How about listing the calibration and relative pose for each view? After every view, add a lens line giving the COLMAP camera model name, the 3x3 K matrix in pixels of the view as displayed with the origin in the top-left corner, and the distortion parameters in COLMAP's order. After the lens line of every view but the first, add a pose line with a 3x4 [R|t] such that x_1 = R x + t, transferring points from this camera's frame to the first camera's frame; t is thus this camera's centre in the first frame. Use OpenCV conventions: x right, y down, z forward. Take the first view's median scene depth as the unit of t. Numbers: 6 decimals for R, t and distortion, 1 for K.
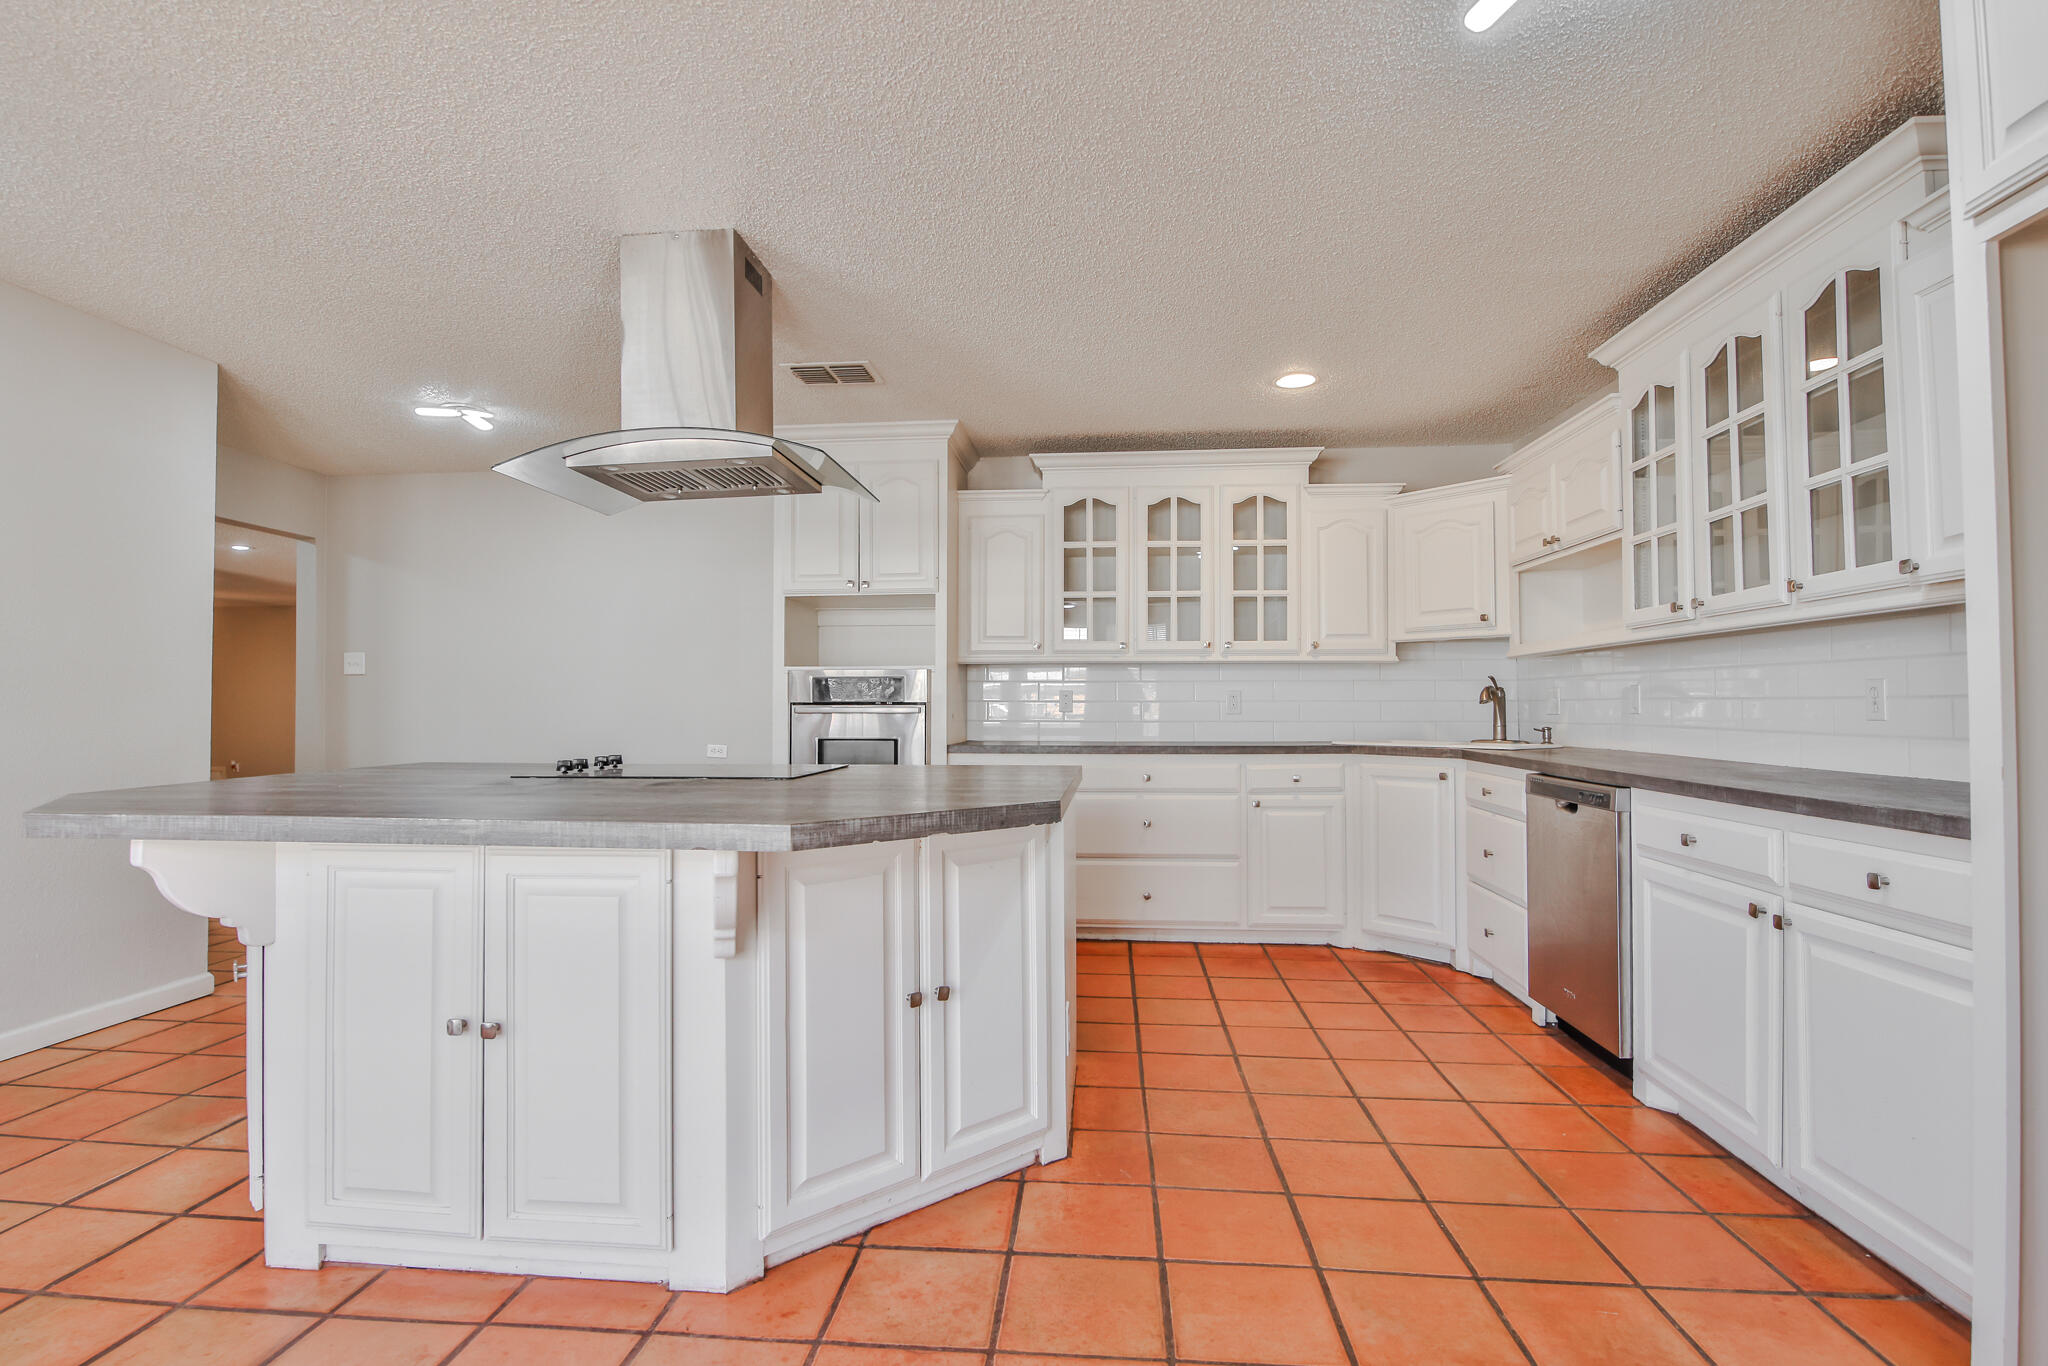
lens RADIAL K [[980.6, 0, 1016.0], [0, 980.6, 689.0], [0, 0, 1]] dist [0.000341, -0.010913]
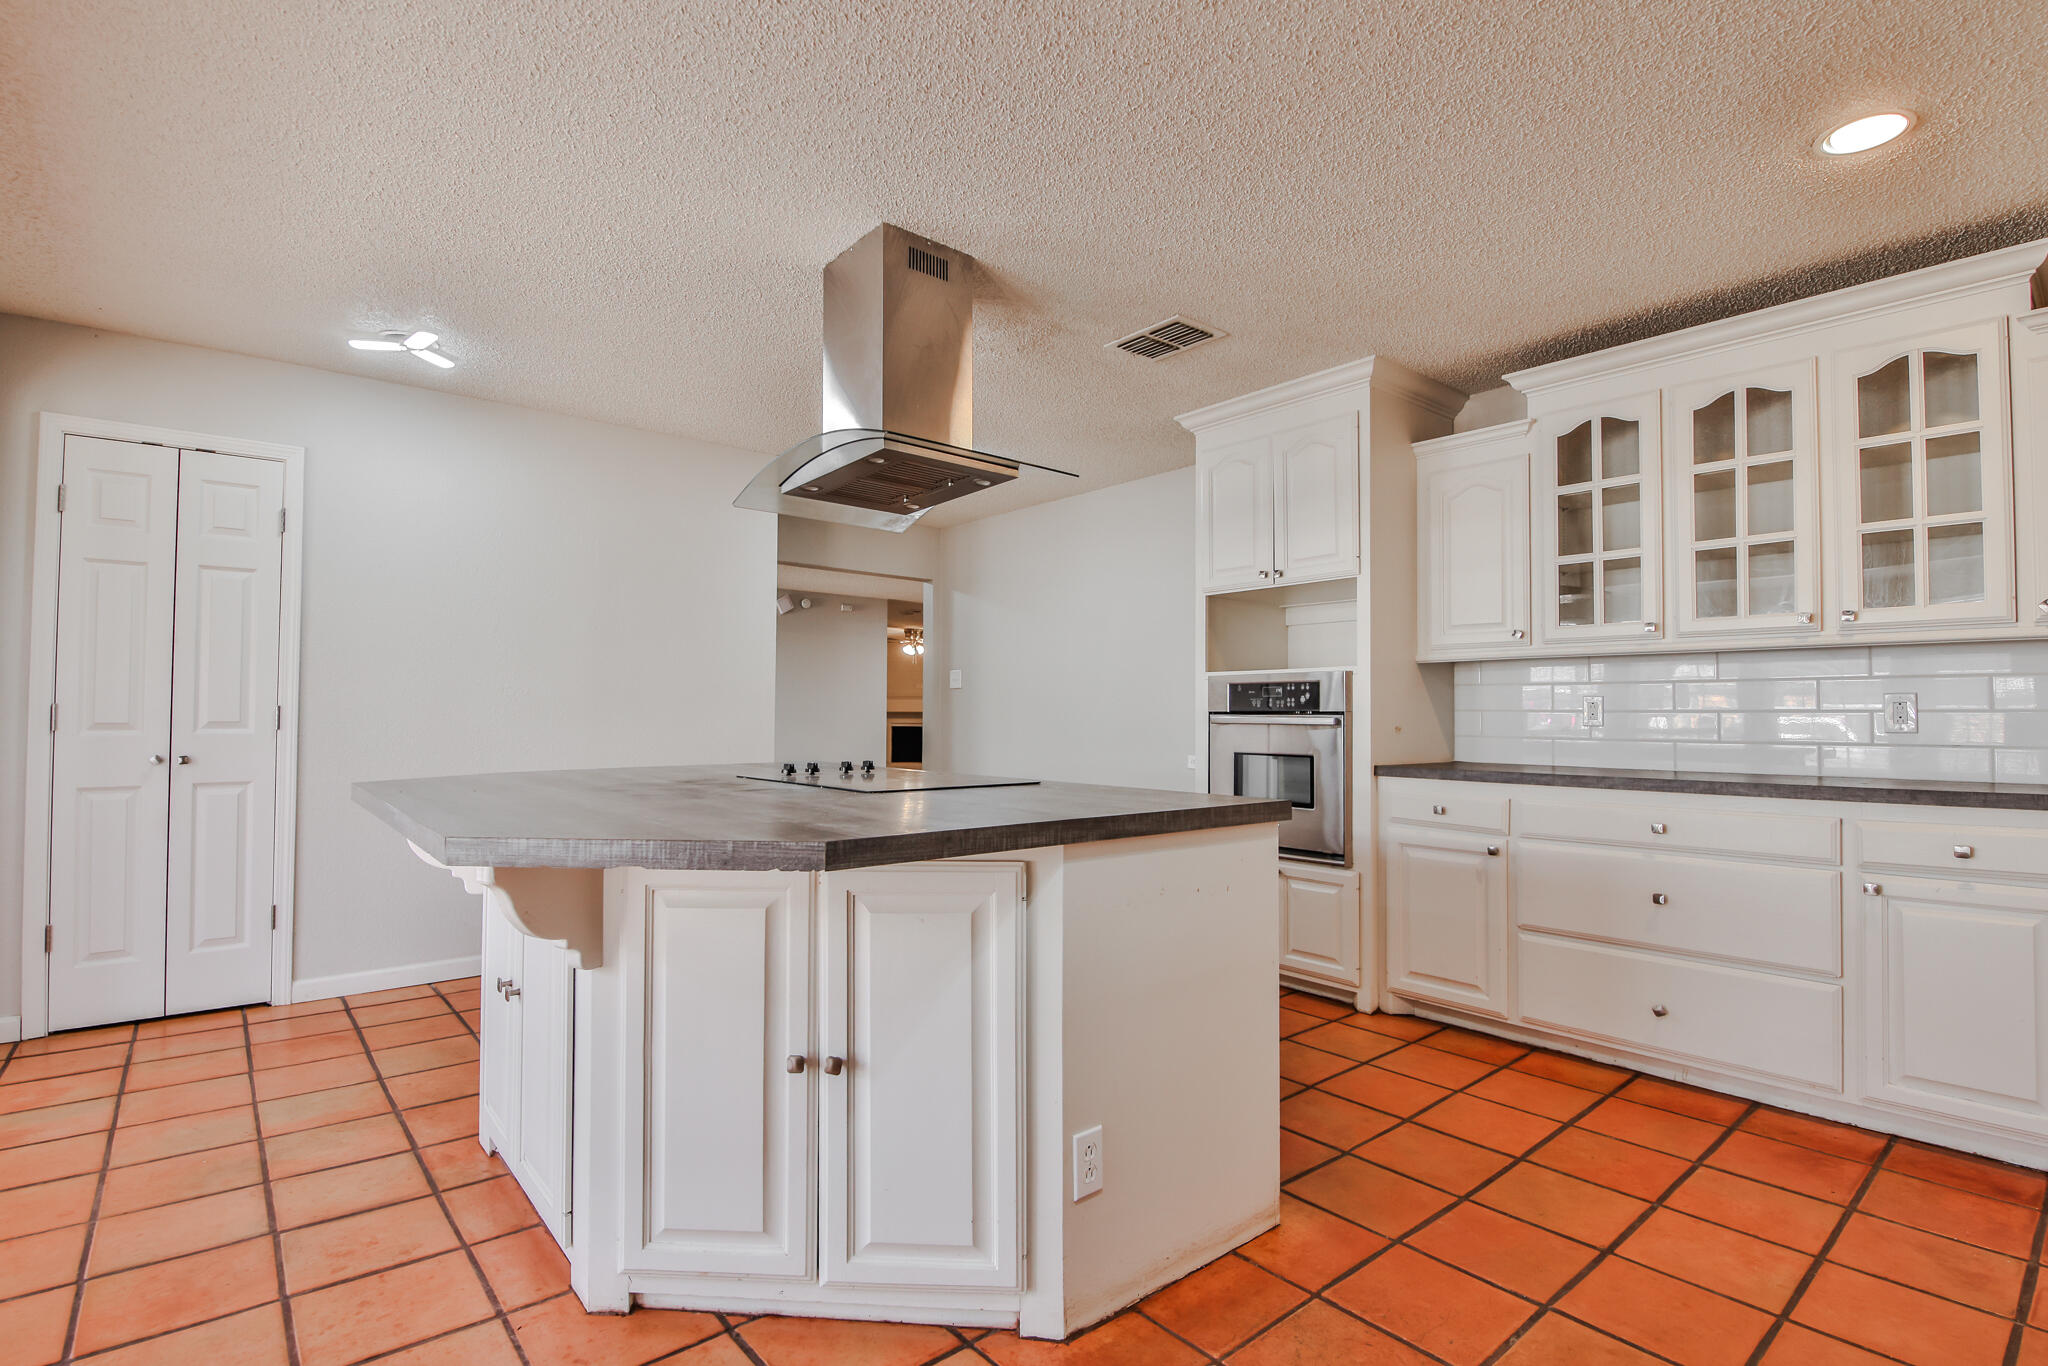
lens RADIAL K [[961.9, 0, 1015.5], [0, 961.9, 688.5], [0, 0, 1]] dist [-0.000866, -0.008448]
pose [[0.712486, -0.015578, -0.701513, 0.371782], [0.007452, 0.999865, -0.014634, 0.005864], [0.701647, 0.005199, 0.712506, 0.330695]]
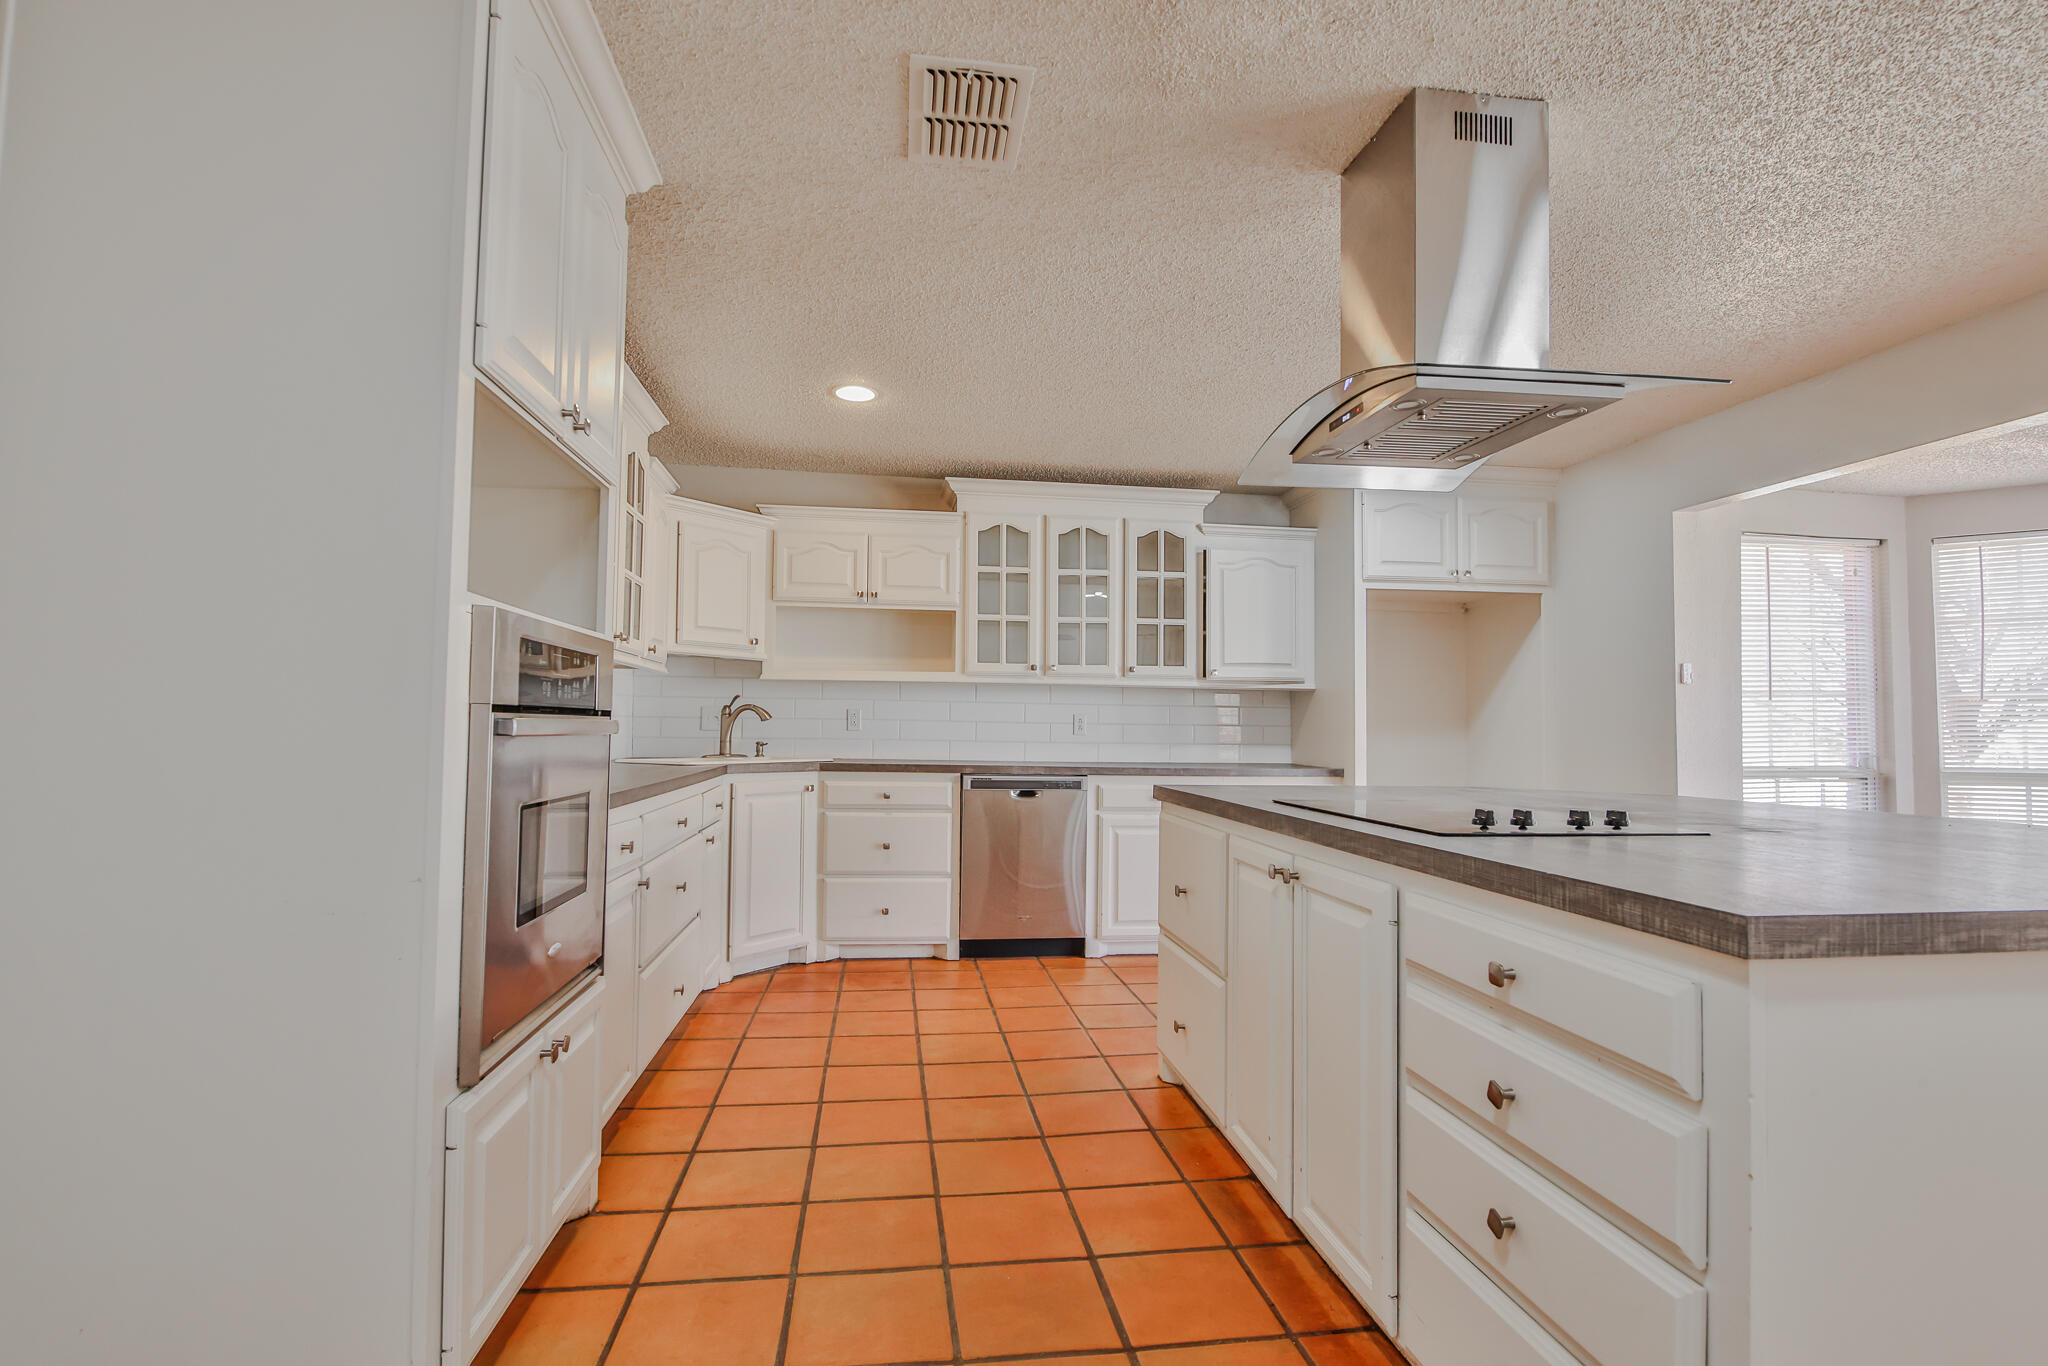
lens RADIAL K [[939.0, 0, 1015.3], [0, 939.0, 687.4], [0, 0, 1]] dist [0.001278, -0.008608]
pose [[-0.226154, 0.033028, 0.973531, -0.779228], [-0.030065, 0.998712, -0.040867, 0.014141], [-0.973627, -0.038511, -0.224870, 1.231024]]
